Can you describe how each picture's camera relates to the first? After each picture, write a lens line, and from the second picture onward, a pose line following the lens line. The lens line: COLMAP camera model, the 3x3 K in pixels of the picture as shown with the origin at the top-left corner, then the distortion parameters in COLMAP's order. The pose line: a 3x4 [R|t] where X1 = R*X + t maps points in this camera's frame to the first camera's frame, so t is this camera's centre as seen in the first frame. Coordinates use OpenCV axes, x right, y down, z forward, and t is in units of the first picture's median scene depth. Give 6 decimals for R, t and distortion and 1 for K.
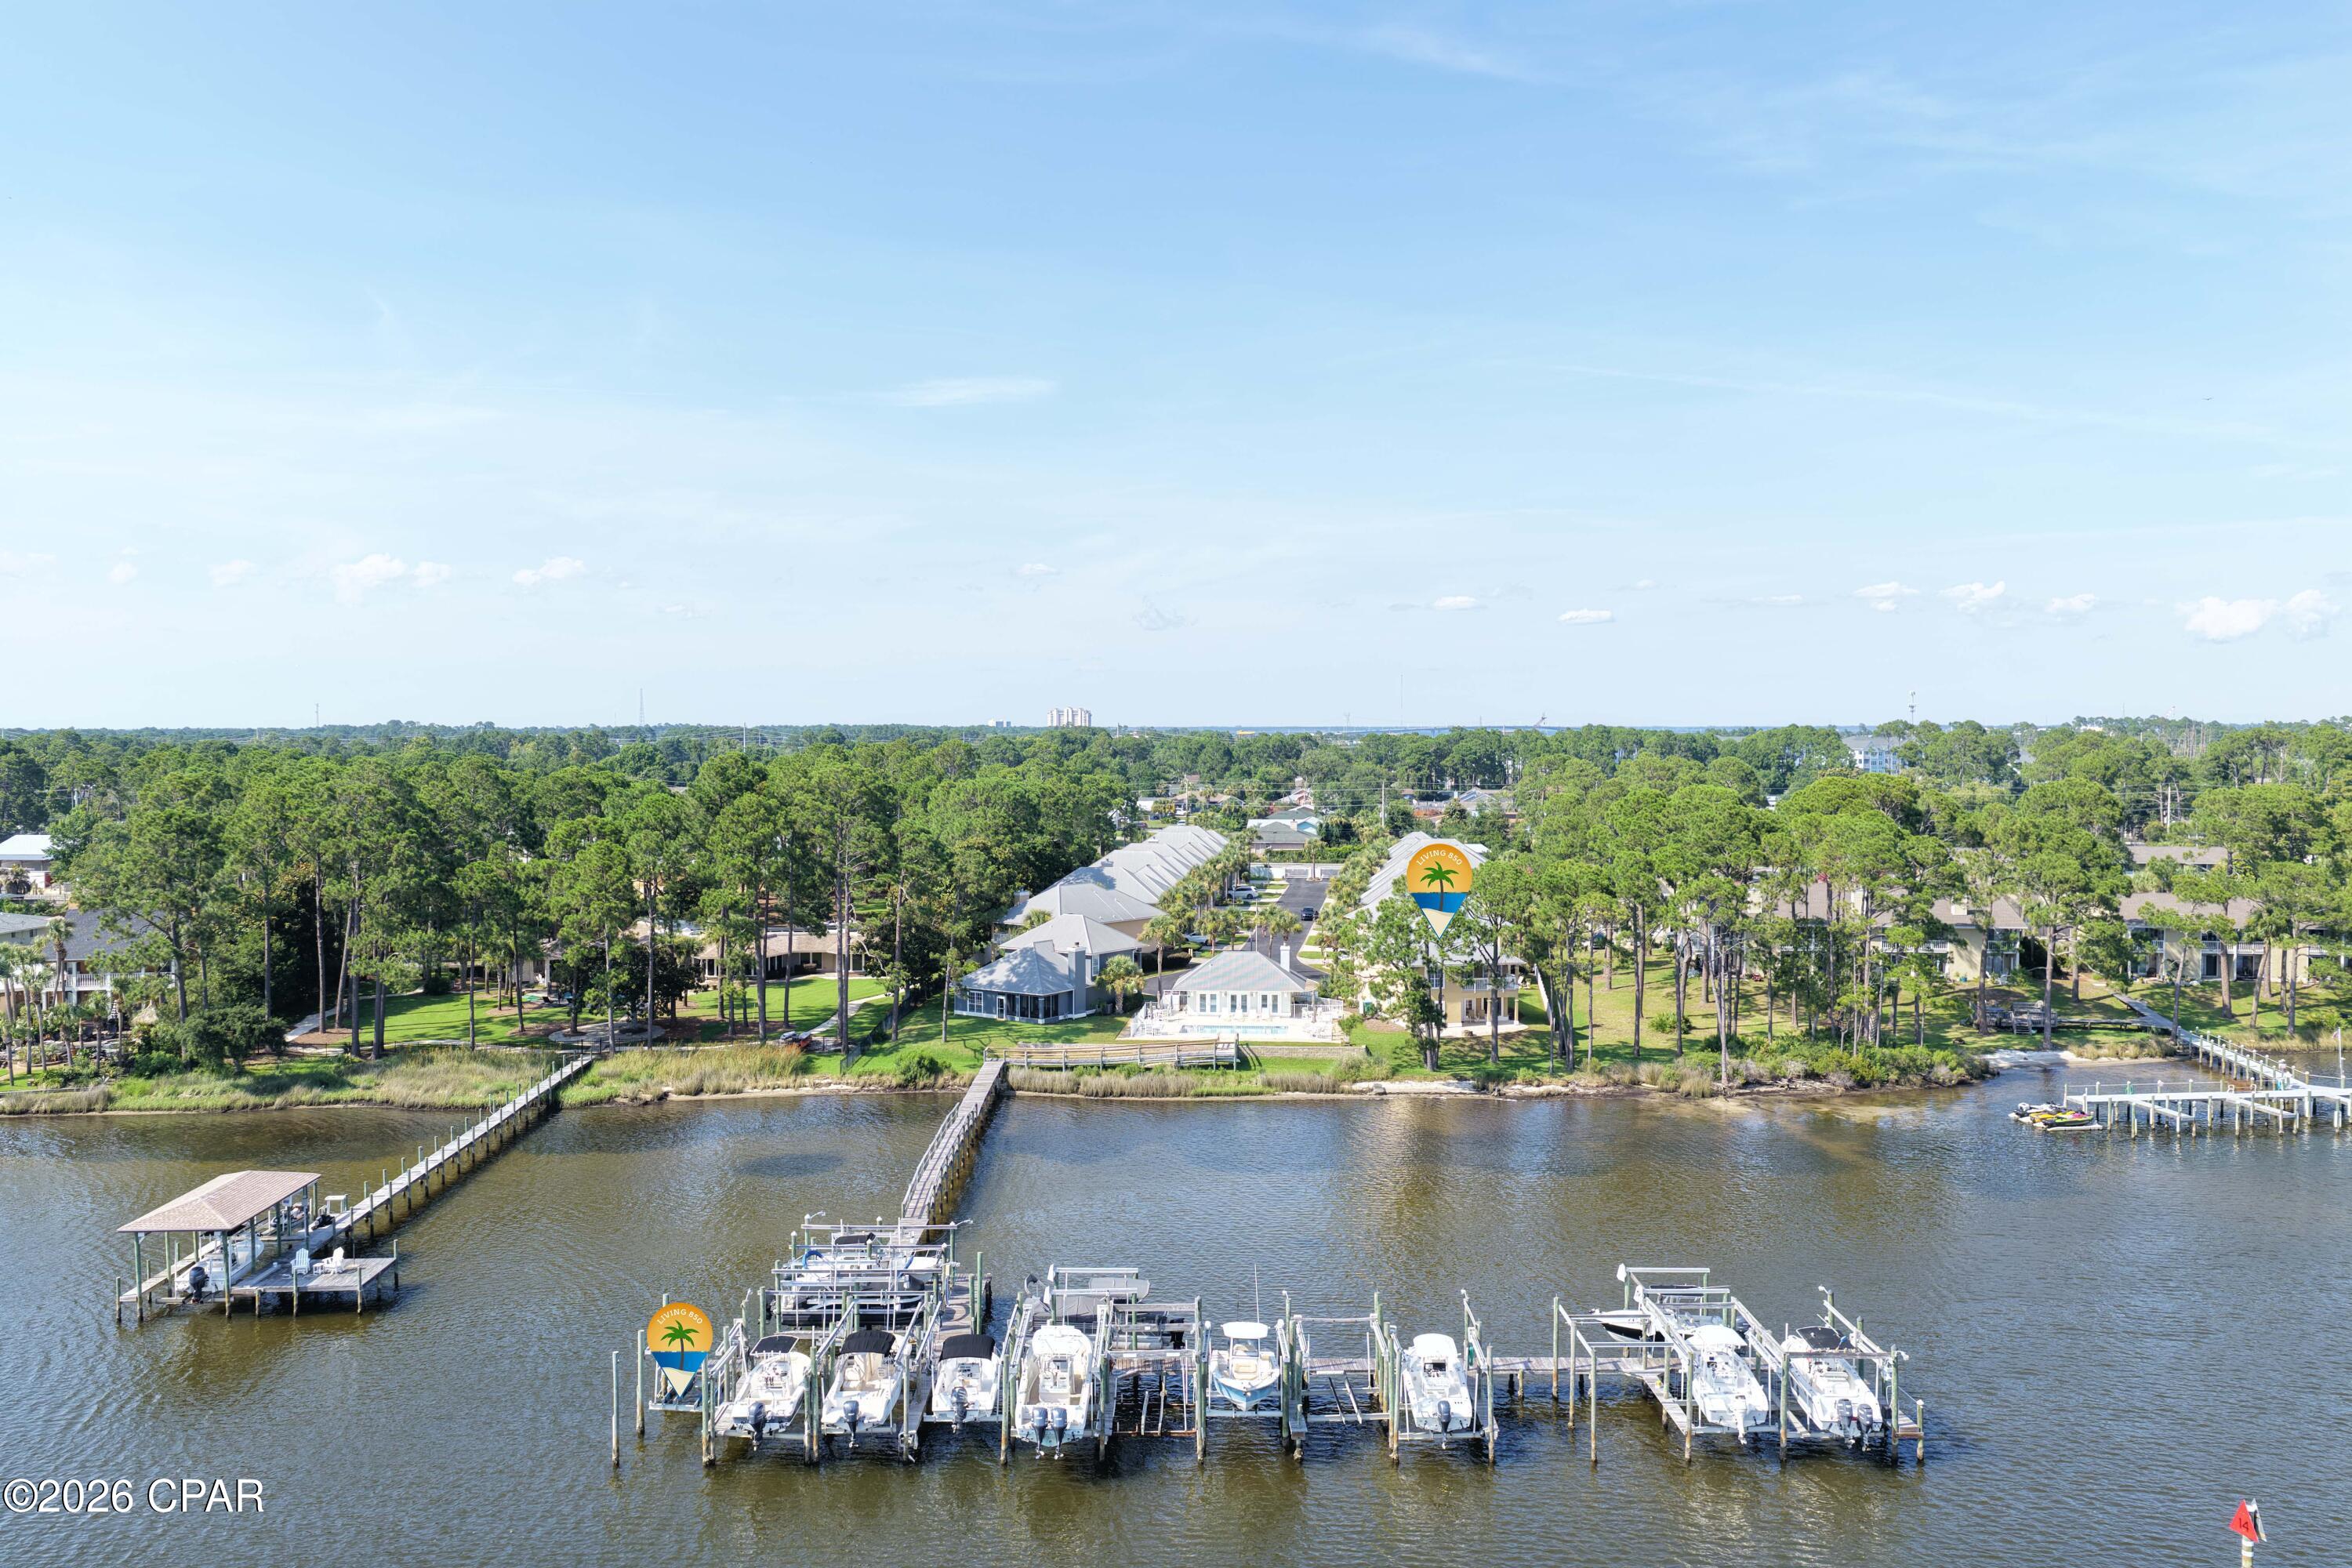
lens RADIAL K [[1805.4, 0, 1176.0], [0, 1805.4, 784.0], [0, 0, 1]] dist [-0.002617, 0.012343]
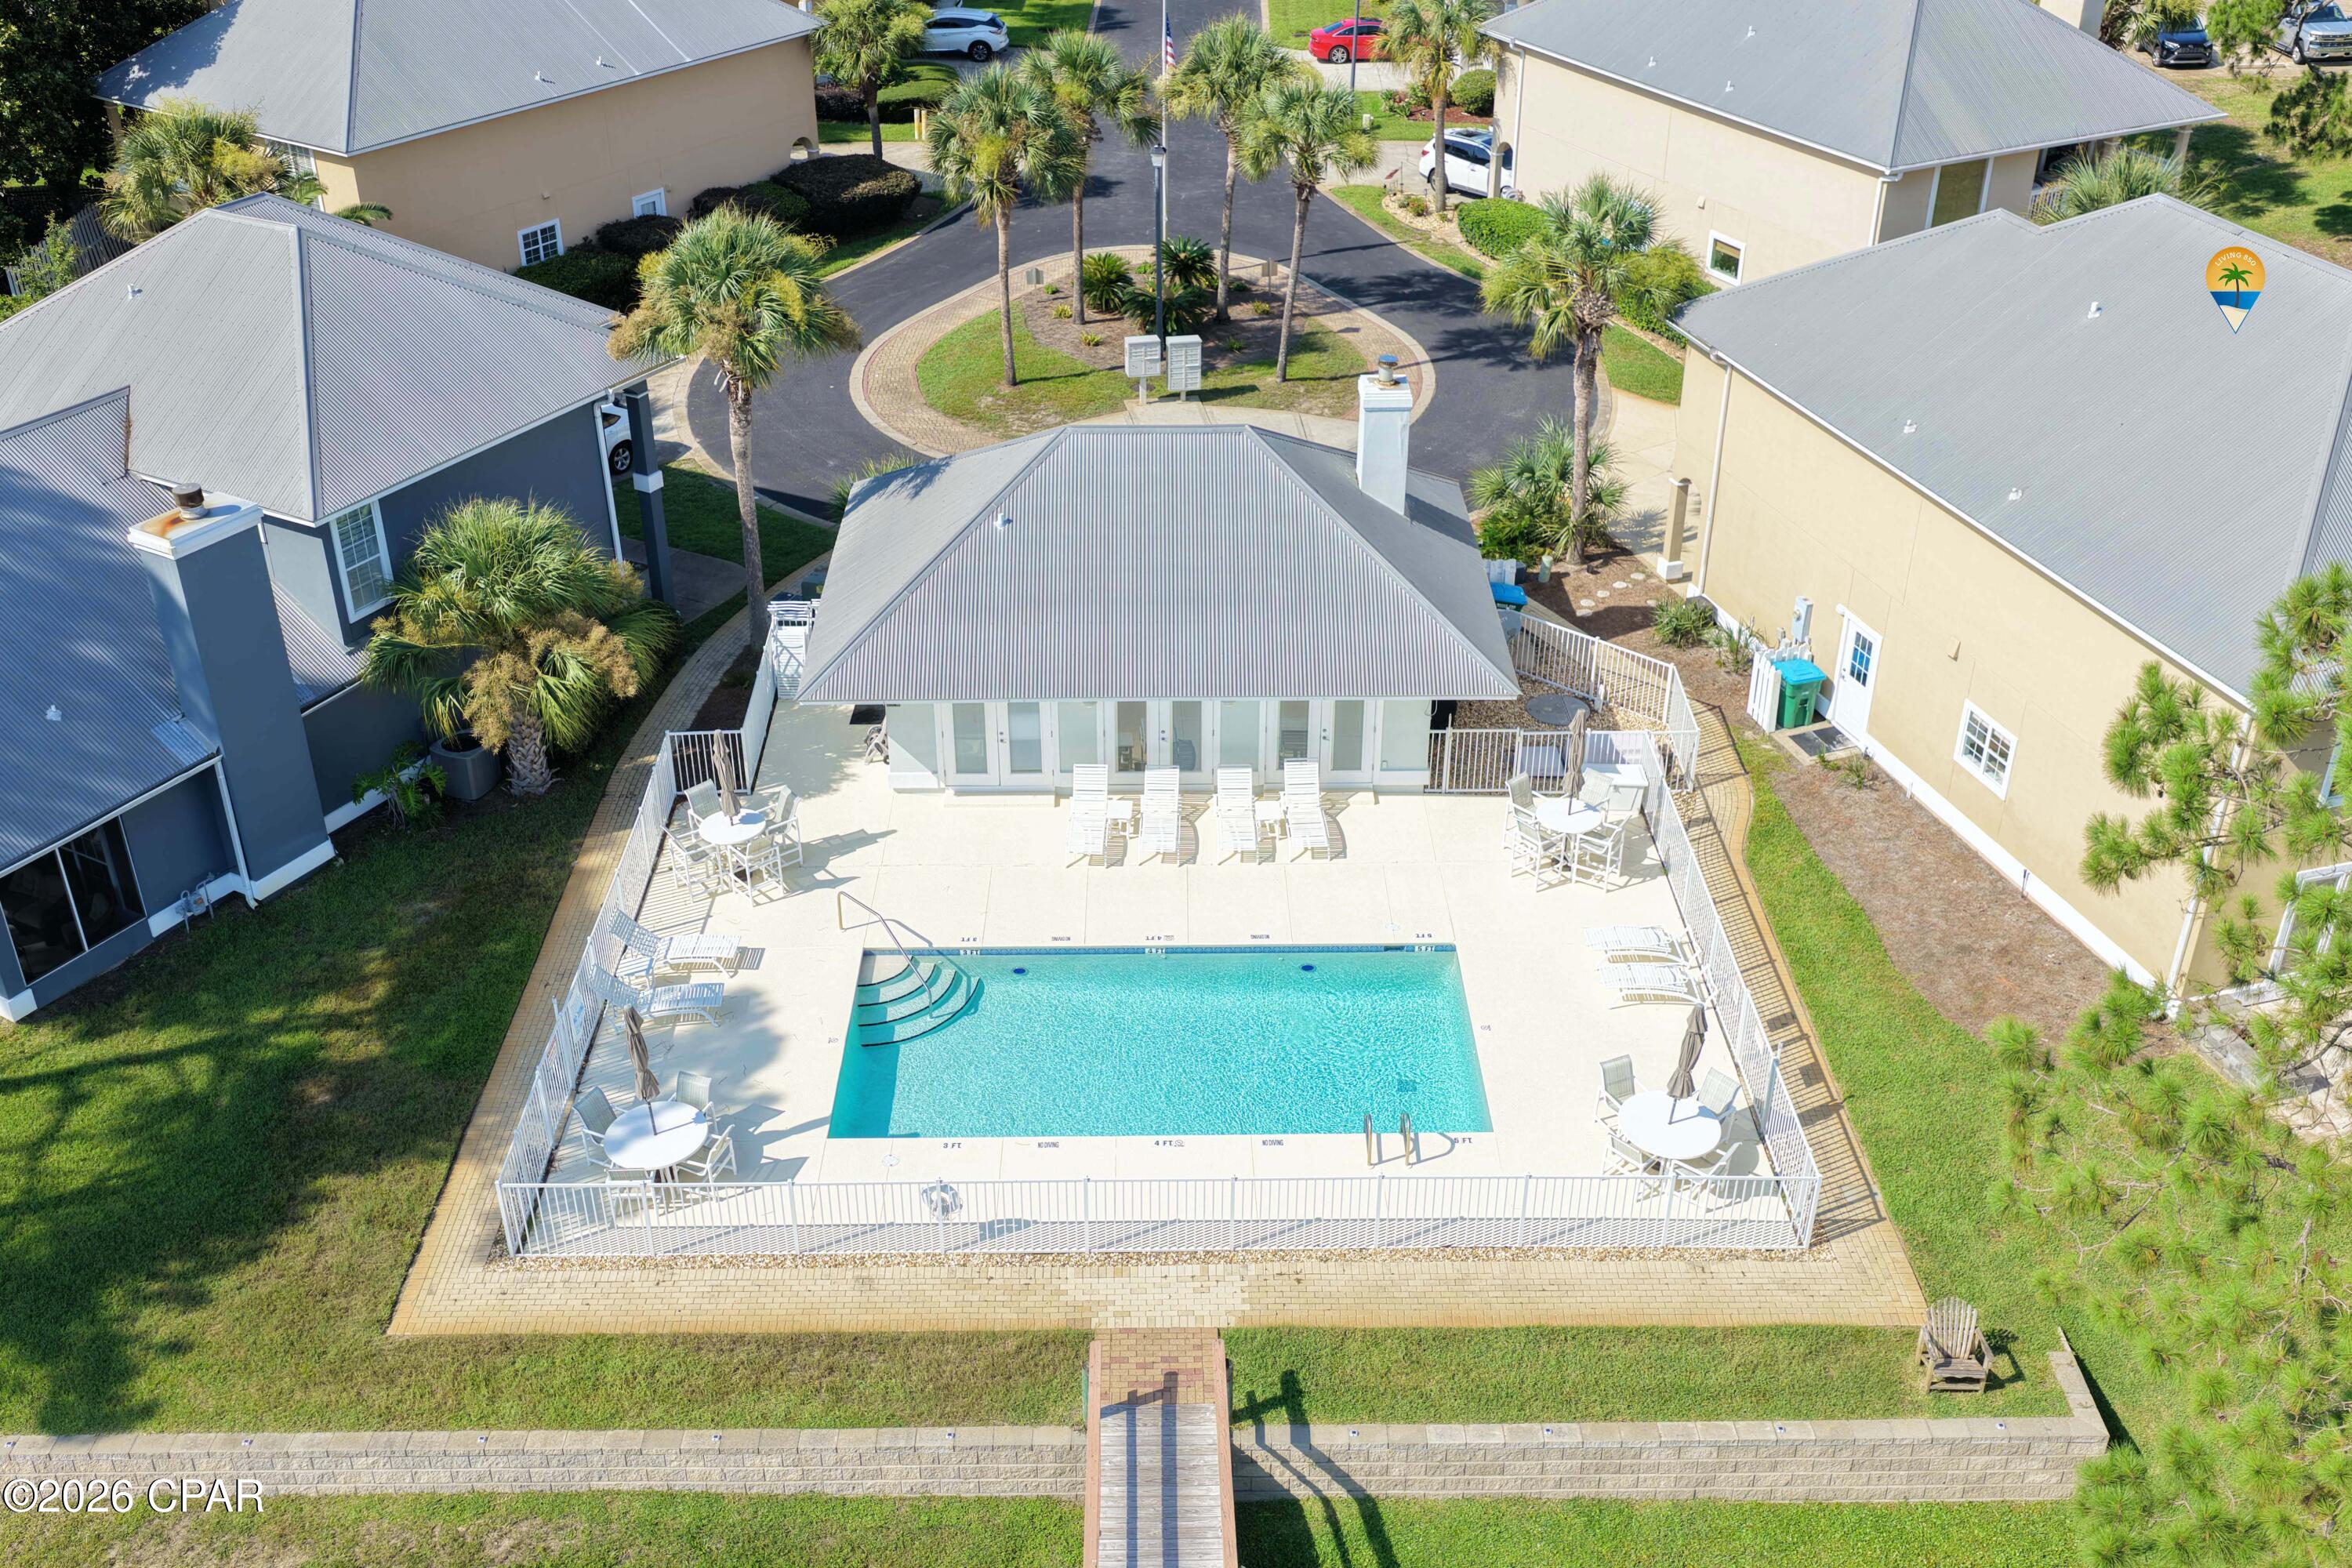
lens RADIAL K [[1966.2, 0, 1176.0], [0, 1966.2, 784.0], [0, 0, 1]] dist [0.000472, 0.020318]
pose [[0.993399, -0.050187, 0.103151, 0.018513], [0.000357, 0.900566, 0.434720, 0.043555], [-0.114712, -0.431813, 0.894639, 1.006094]]
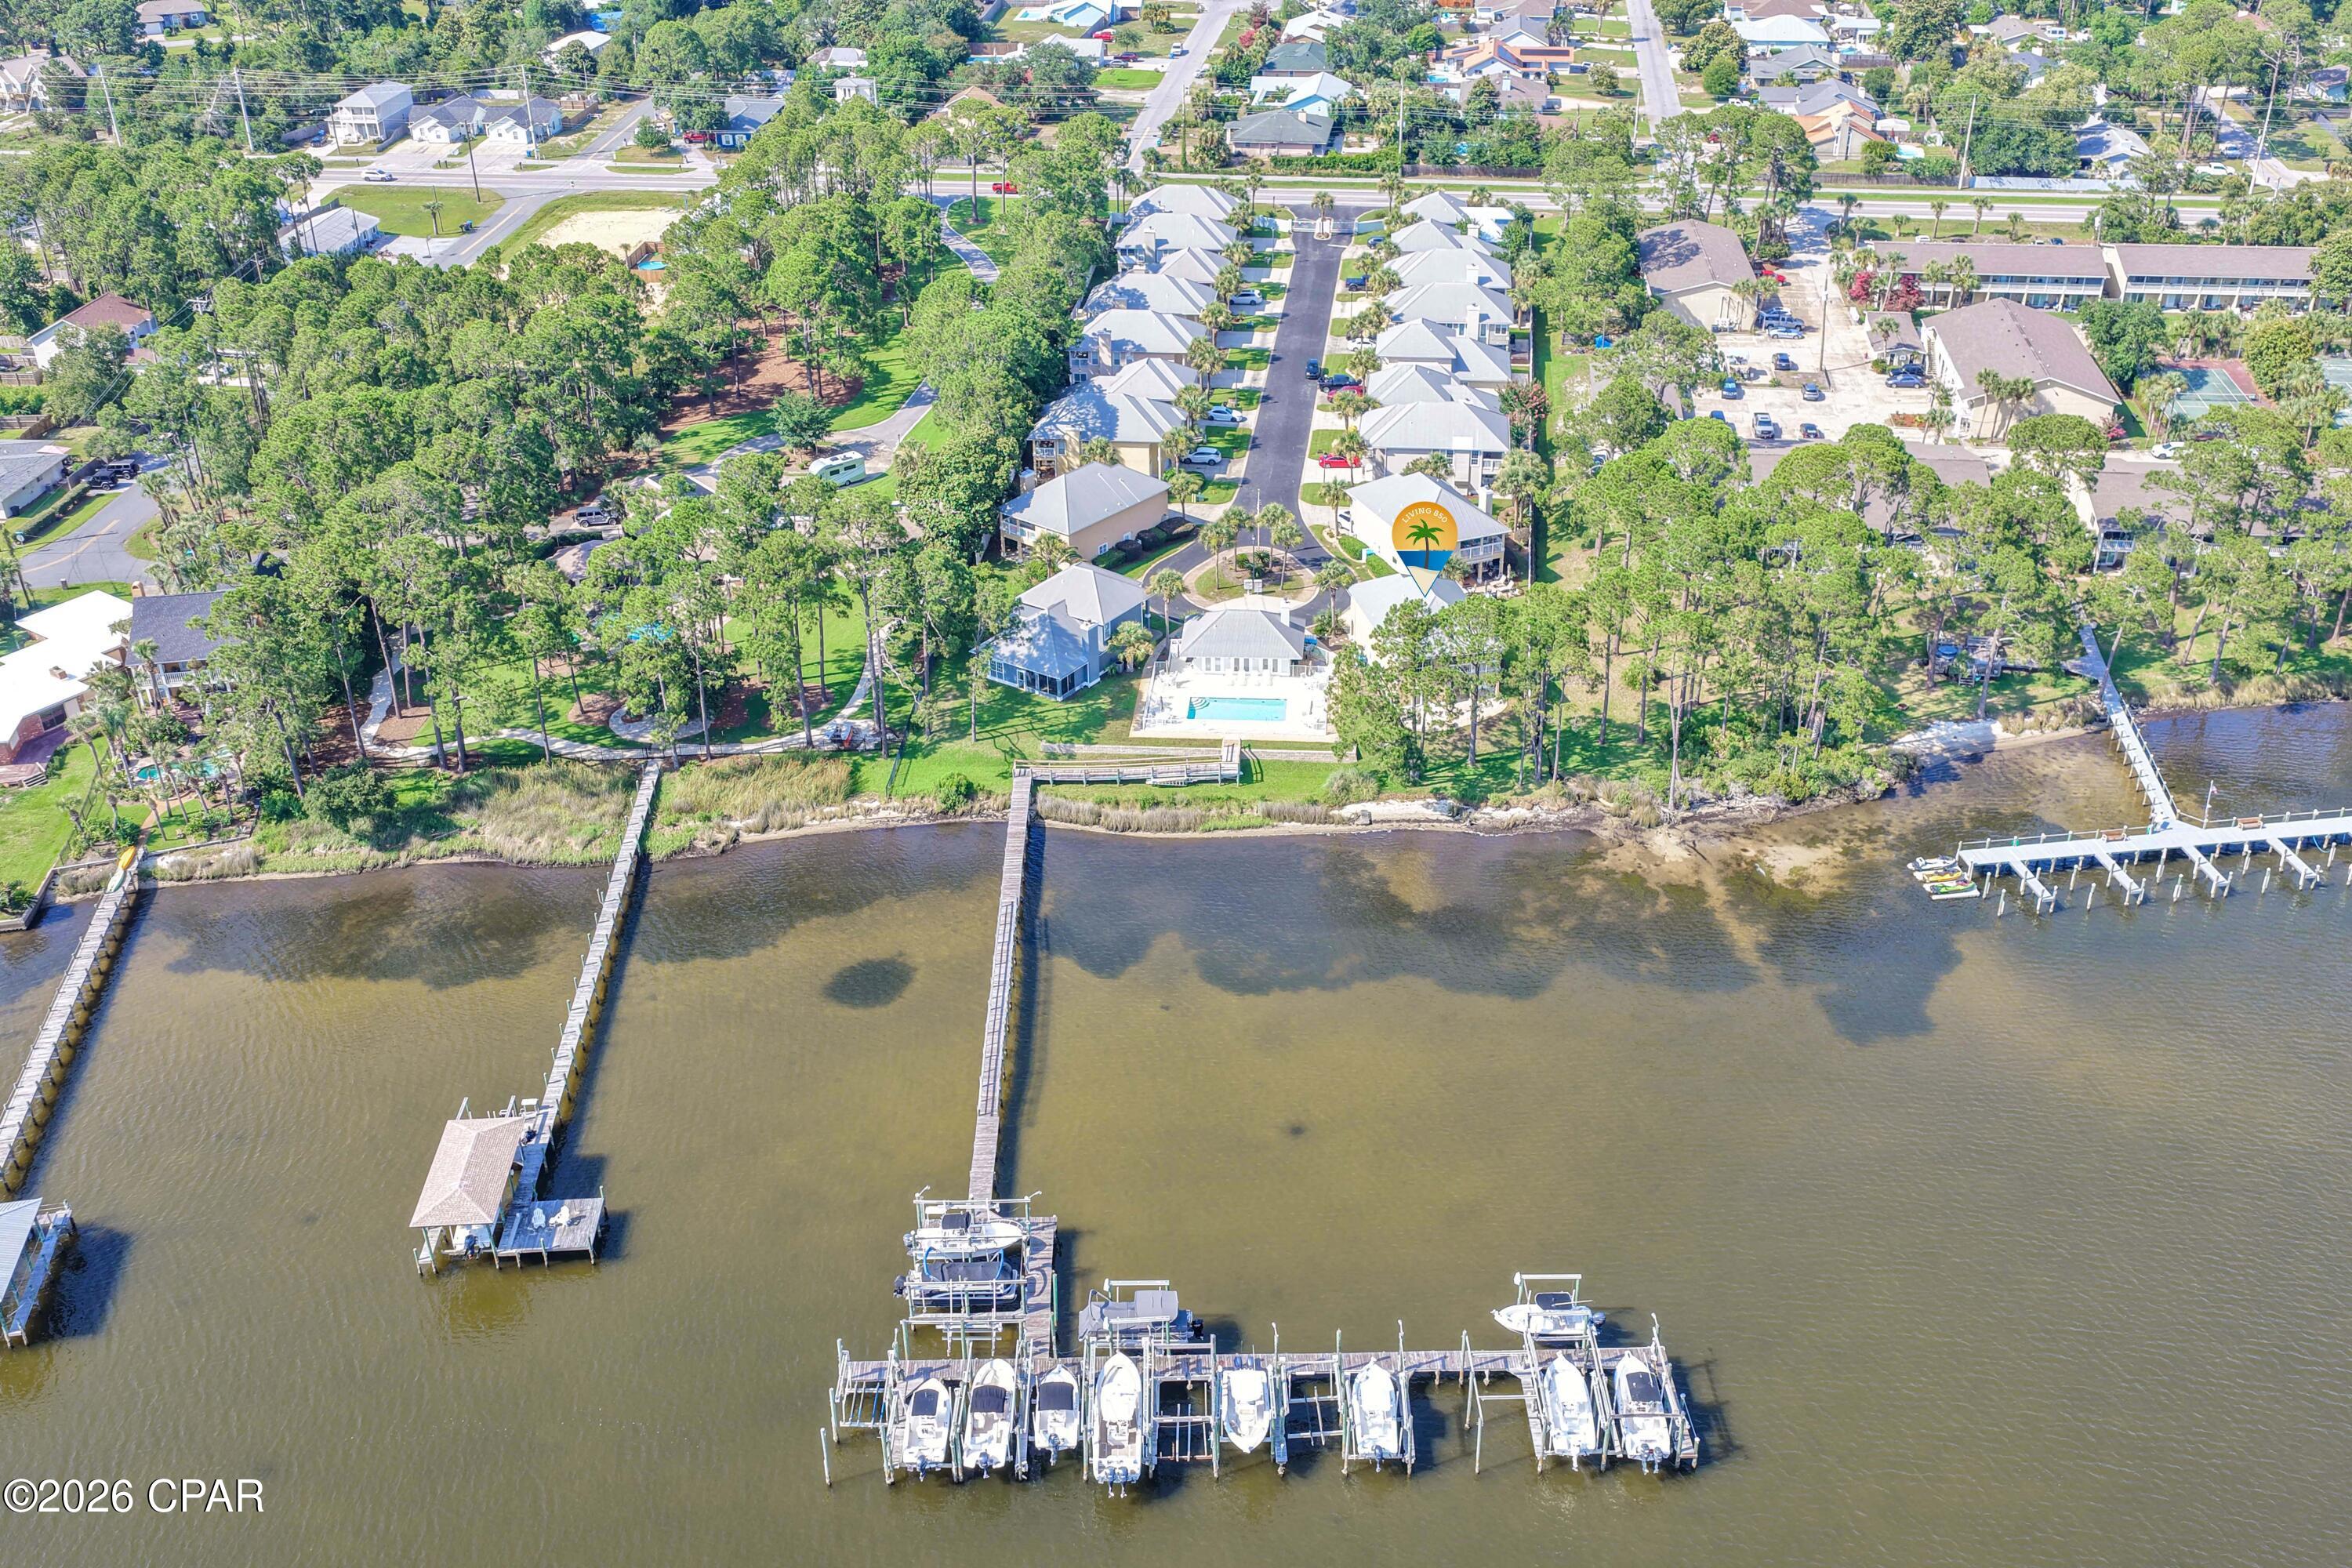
lens RADIAL K [[1966.2, 0, 1176.0], [0, 1966.2, 784.0], [0, 0, 1]] dist [0.000472, 0.020318]
pose [[0.999887, -0.014944, -0.001891, -0.003897], [0.014303, 0.902595, 0.430253, -0.395887], [-0.004723, -0.430232, 0.902706, -0.108638]]
